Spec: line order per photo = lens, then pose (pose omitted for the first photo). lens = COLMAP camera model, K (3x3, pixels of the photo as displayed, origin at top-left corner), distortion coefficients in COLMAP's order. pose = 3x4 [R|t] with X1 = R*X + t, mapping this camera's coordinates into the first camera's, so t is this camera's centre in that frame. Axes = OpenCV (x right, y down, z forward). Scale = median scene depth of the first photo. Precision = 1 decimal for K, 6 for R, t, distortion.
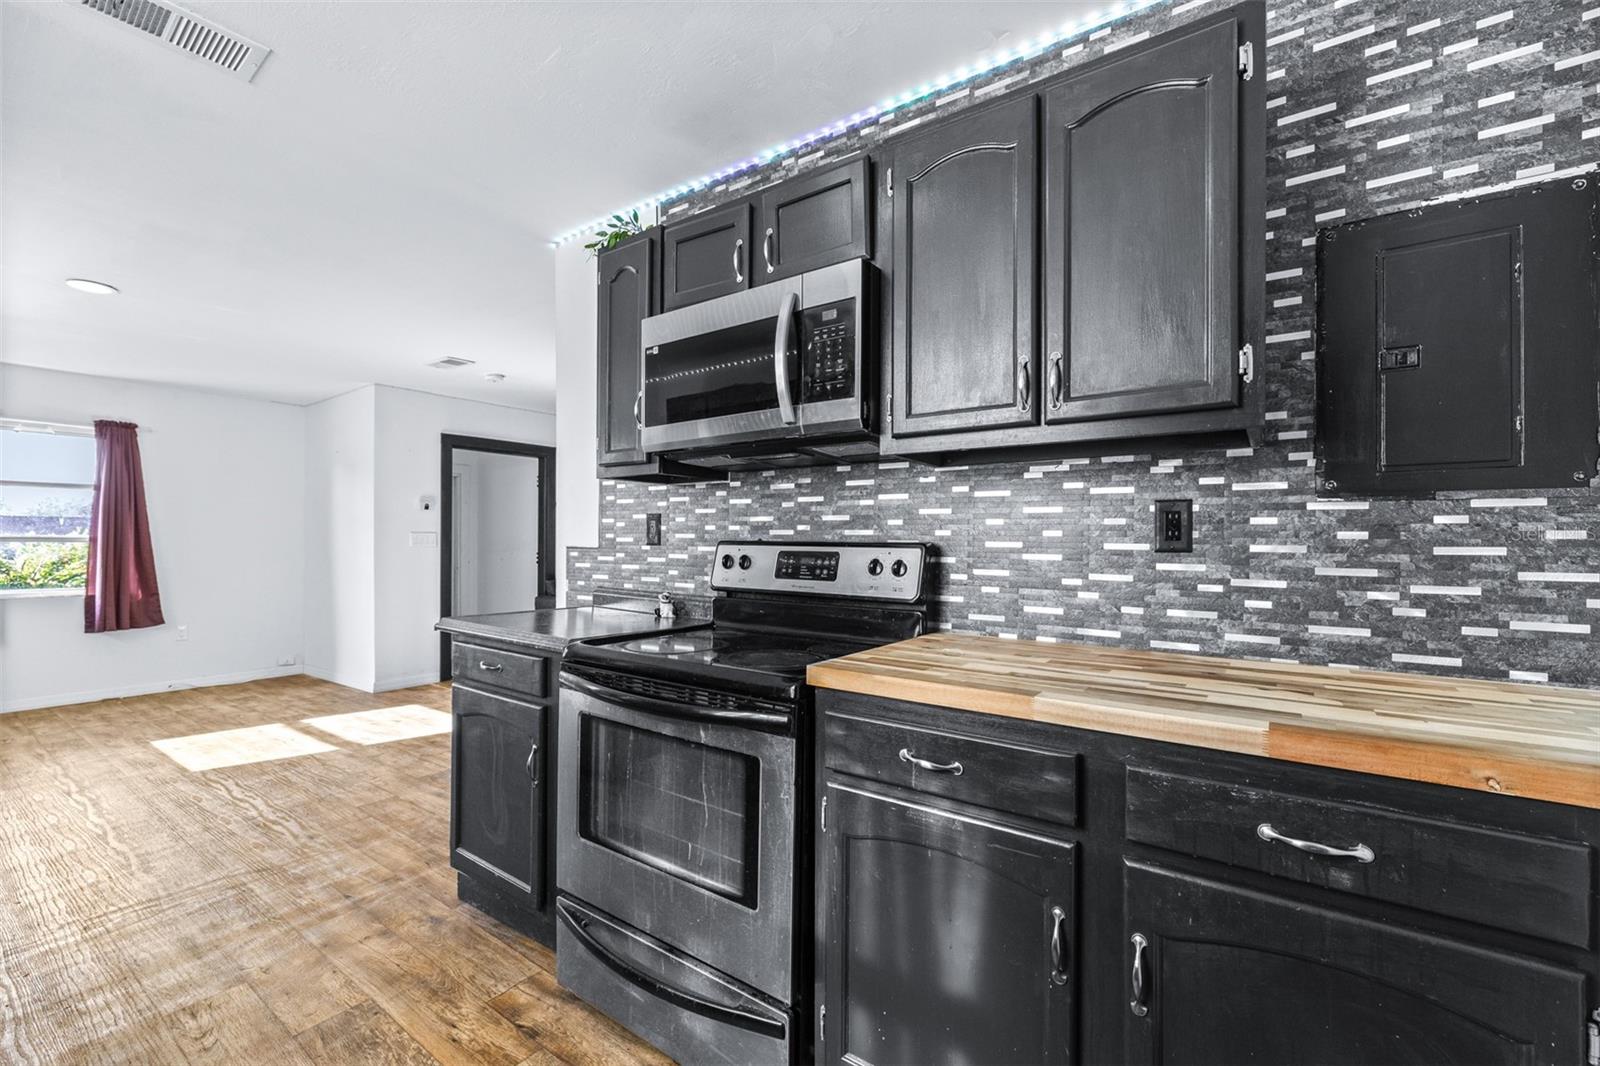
lens RADIAL K [[675.0, 0, 801.0], [0, 675.0, 538.1], [0, 0, 1]] dist [-0.001107, -0.000319]
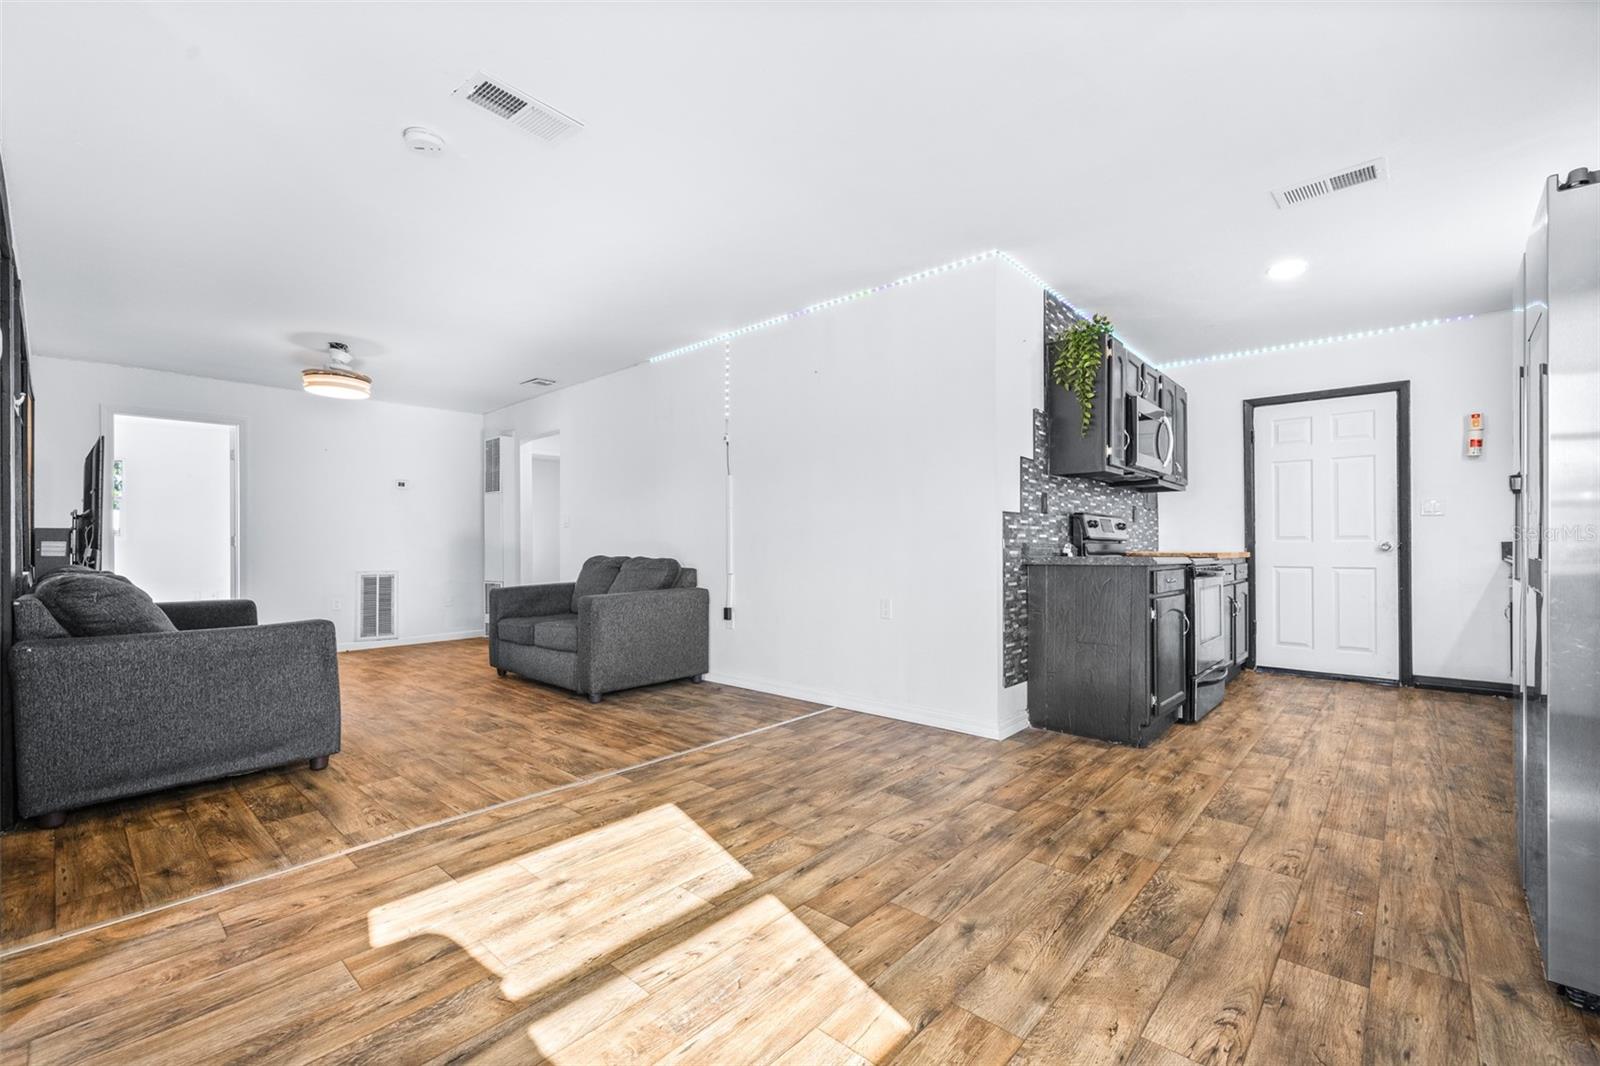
lens RADIAL K [[675.0, 0, 793.6], [0, 675.0, 542.2], [0, 0, 1]] dist [-0.001107, -0.000319]
pose [[0.116595, 0.002019, 0.993177, -2.121312], [-0.002840, 0.999995, -0.001699, 0.093887], [-0.993175, -0.002622, 0.116600, 1.641693]]
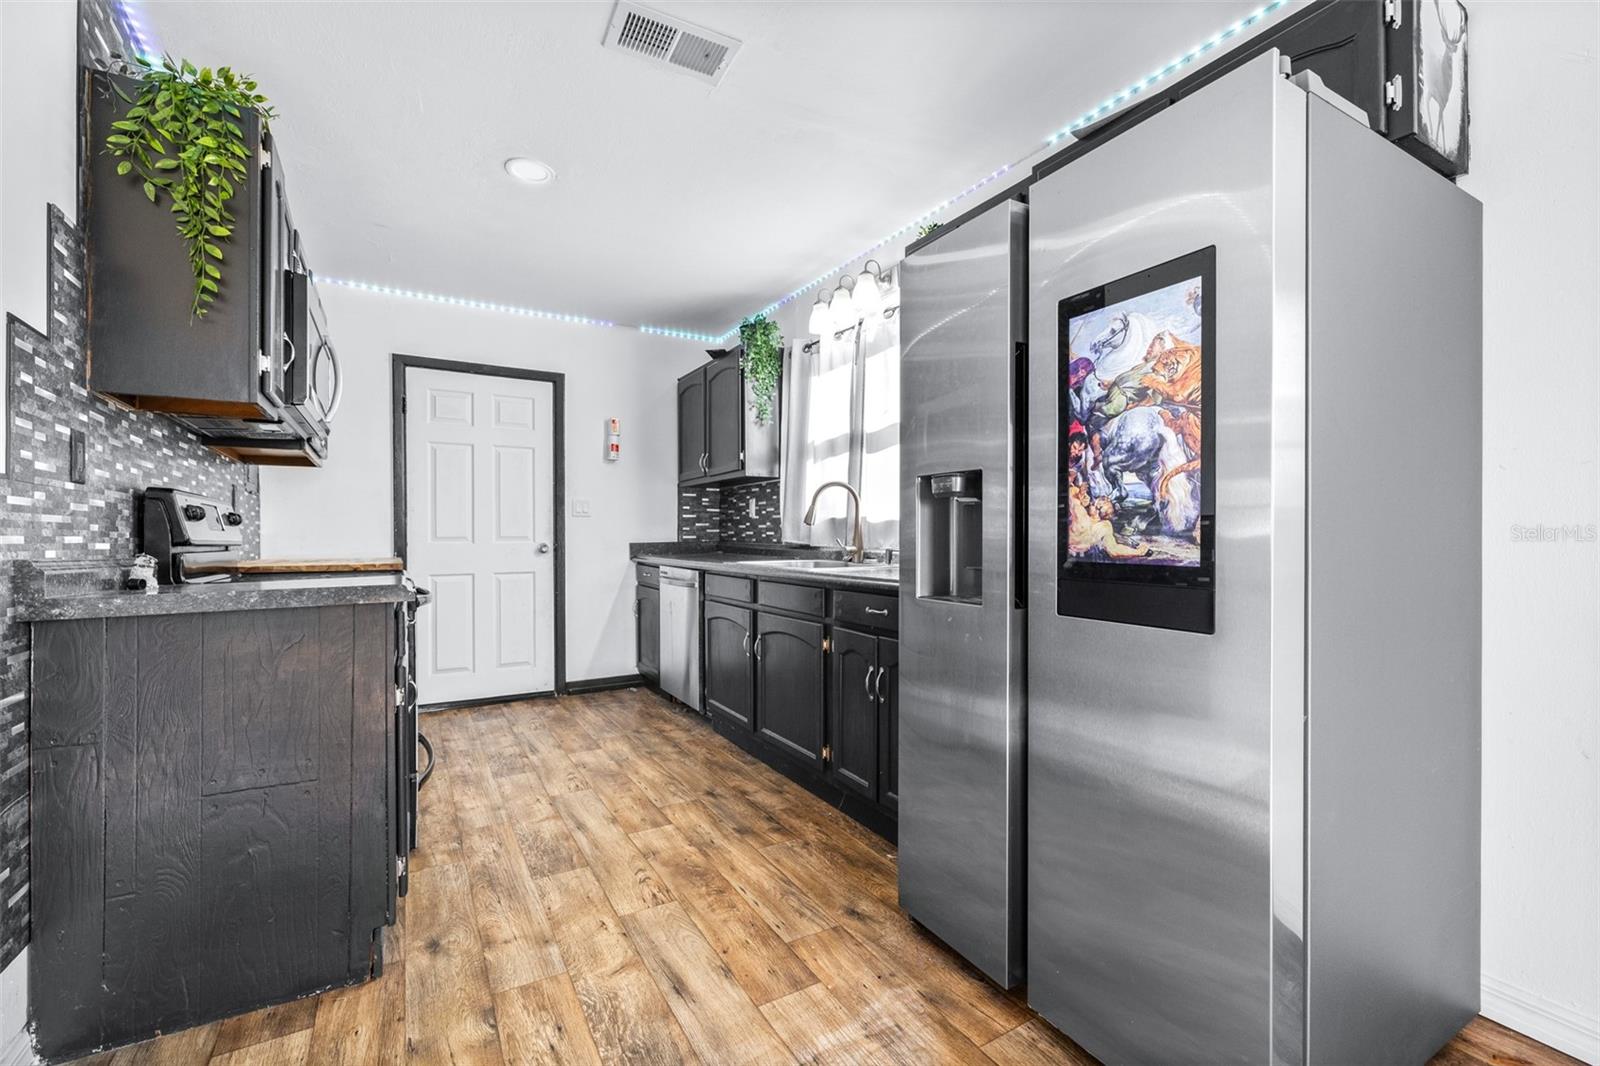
lens RADIAL K [[675.0, 0, 800.1], [0, 675.0, 534.5], [0, 0, 1]] dist [-0.001107, -0.000319]
pose [[-0.917165, 0.002756, 0.398498, -1.245203], [-0.000041, 0.999975, -0.007008, 0.072003], [-0.398508, -0.006444, -0.917142, 1.537452]]
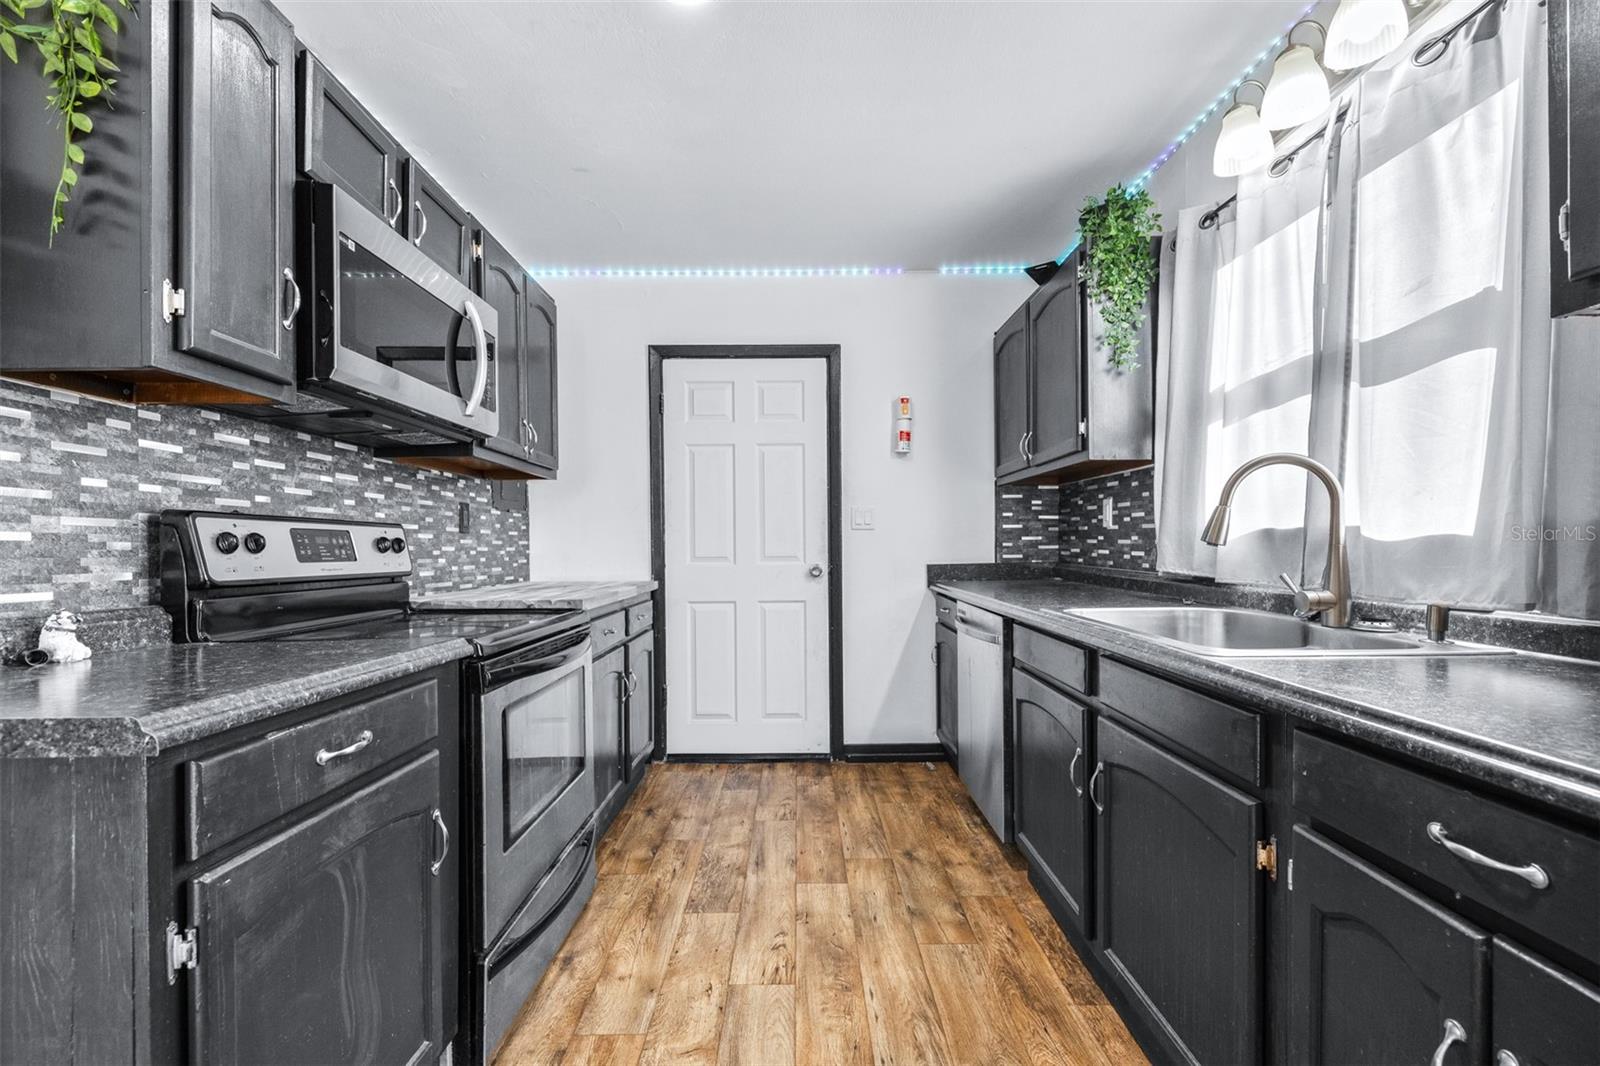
lens RADIAL K [[675.0, 0, 800.1], [0, 675.0, 547.1], [0, 0, 1]] dist [-0.001107, -0.000319]
pose [[-0.588242, -0.000877, 0.808685, -0.998532], [0.001773, 0.999996, 0.002374, 0.039454], [-0.808683, 0.002830, -0.588238, 0.959491]]
